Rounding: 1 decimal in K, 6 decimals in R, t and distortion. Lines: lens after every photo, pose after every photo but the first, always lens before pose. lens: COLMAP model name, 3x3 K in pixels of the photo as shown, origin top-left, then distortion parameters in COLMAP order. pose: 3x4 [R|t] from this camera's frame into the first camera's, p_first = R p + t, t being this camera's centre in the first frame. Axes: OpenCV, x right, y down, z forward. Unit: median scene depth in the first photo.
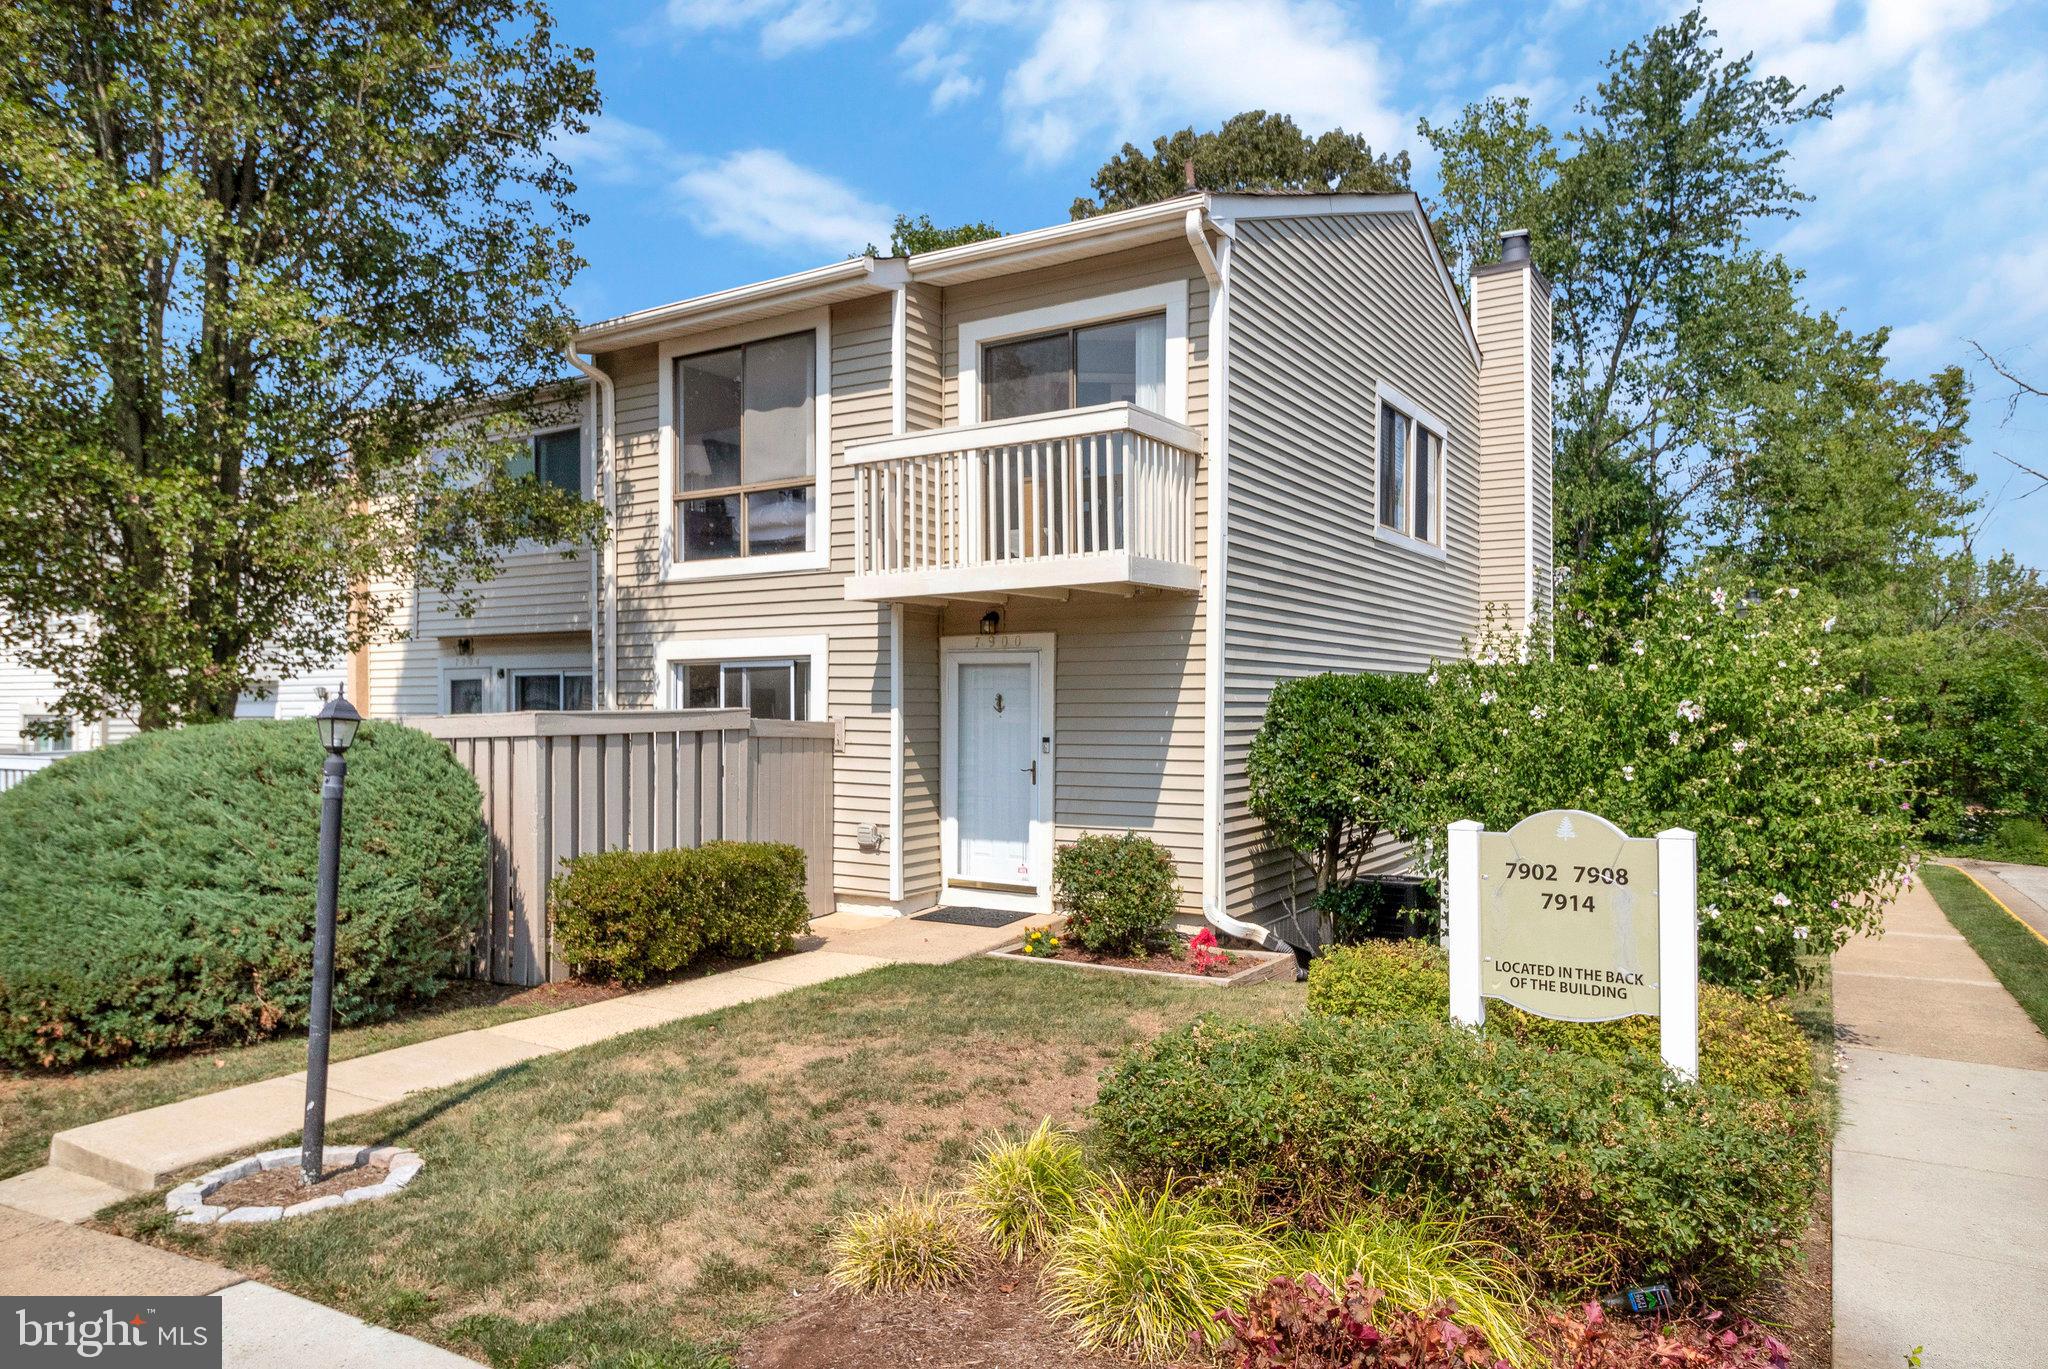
lens RADIAL K [[1309.8, 0, 984.9], [0, 1309.8, 691.1], [0, 0, 1]] dist [-0.004354, -0.002520]
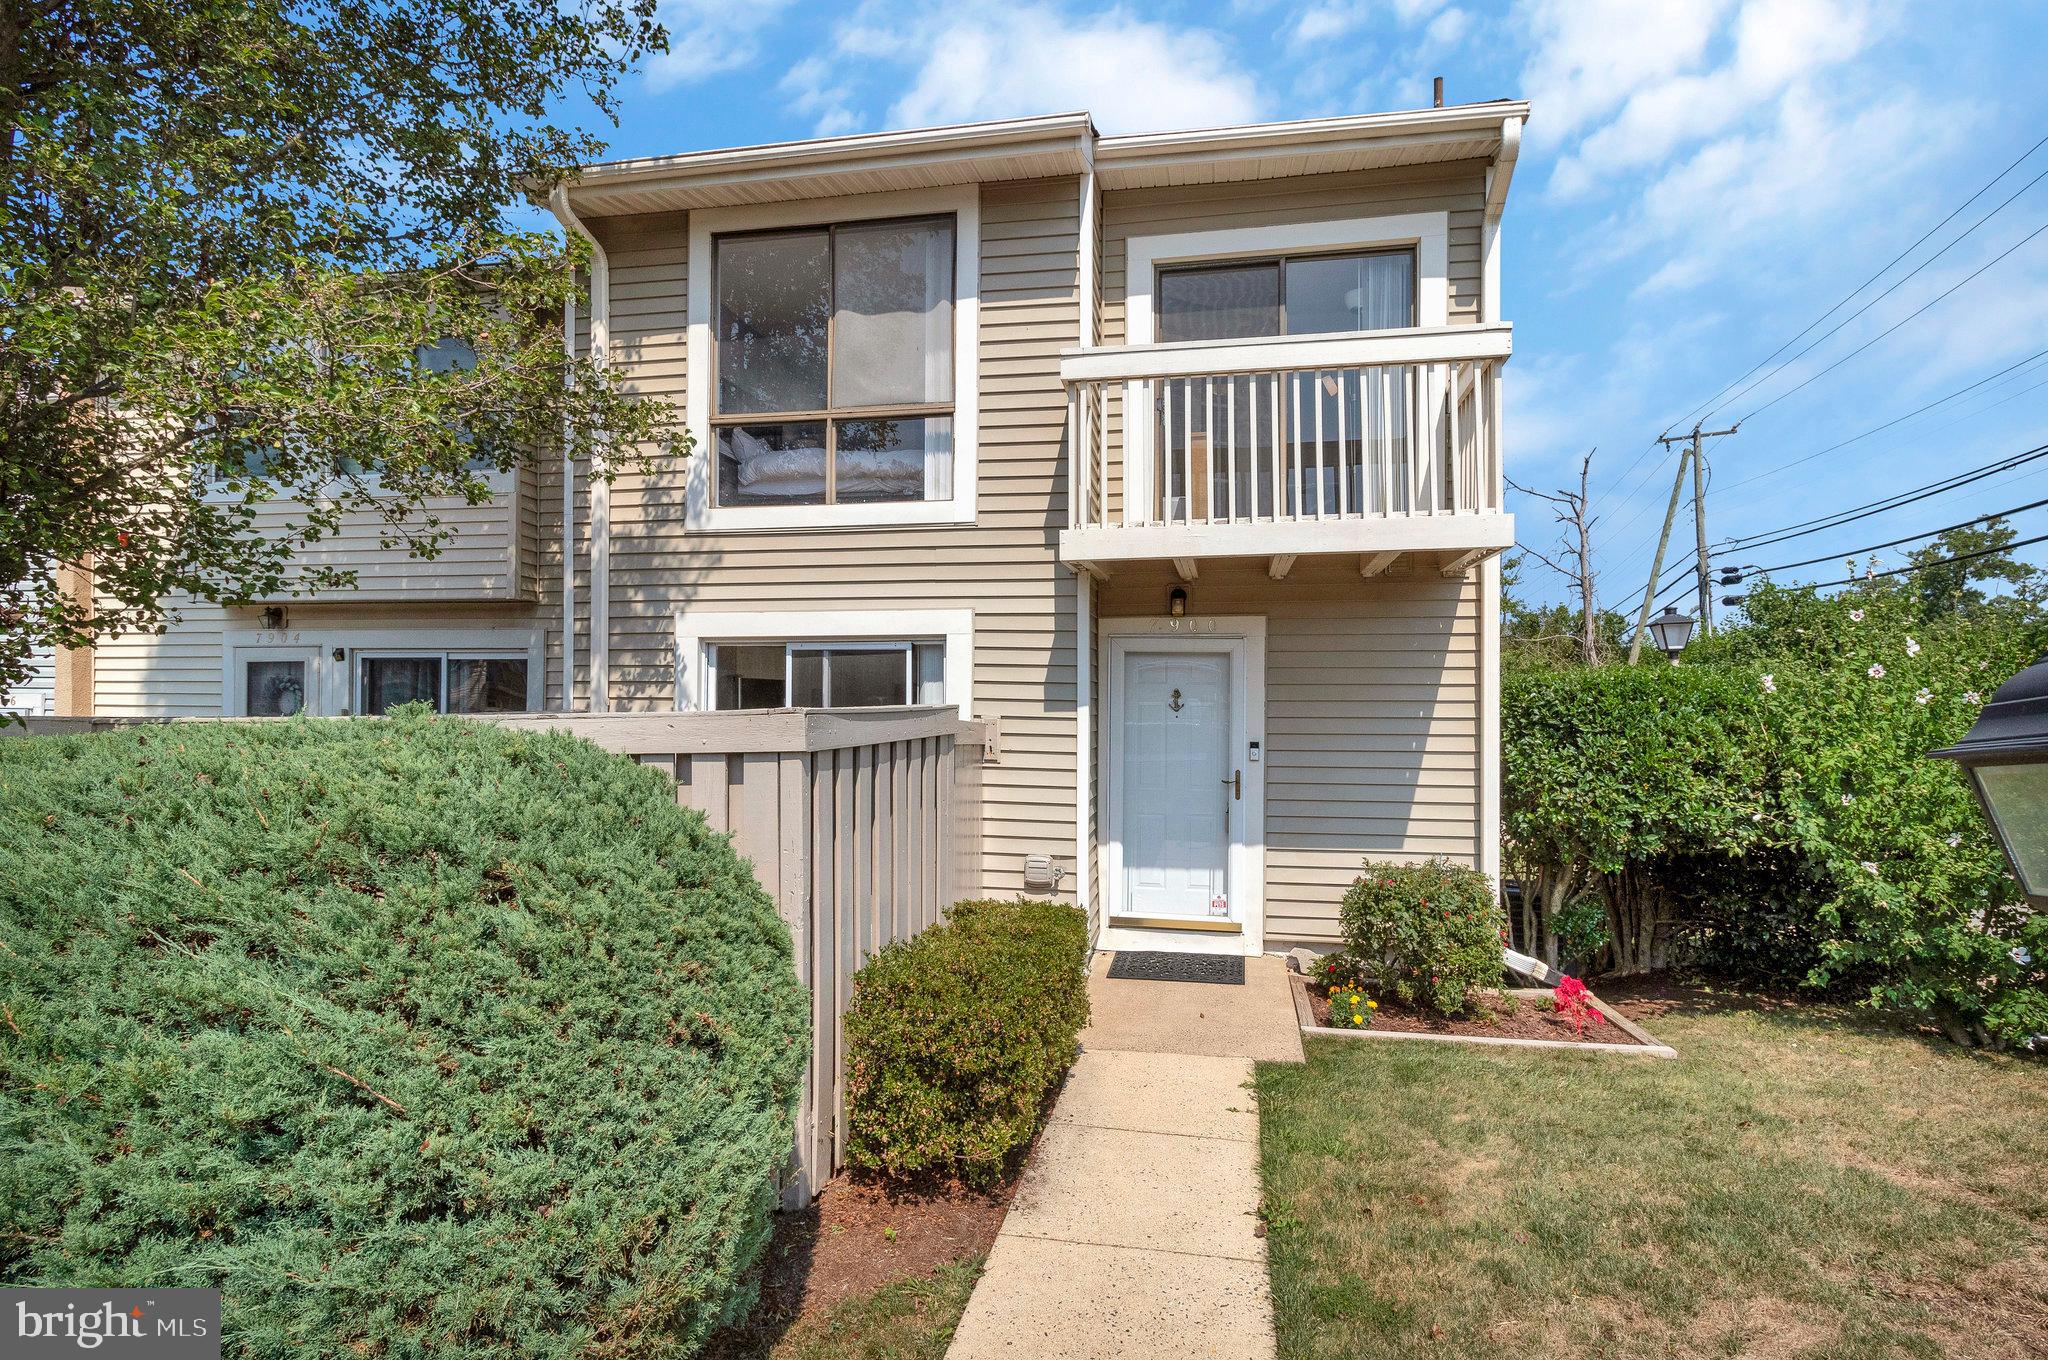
lens RADIAL K [[1045.7, 0, 1022.6], [0, 1045.7, 674.5], [0, 0, 1]] dist [0.002715, 0.001869]
pose [[0.925991, 0.017750, 0.377127, -0.322132], [-0.011407, 0.999754, -0.019047, 0.006569], [-0.377372, 0.013336, 0.925966, 0.420178]]
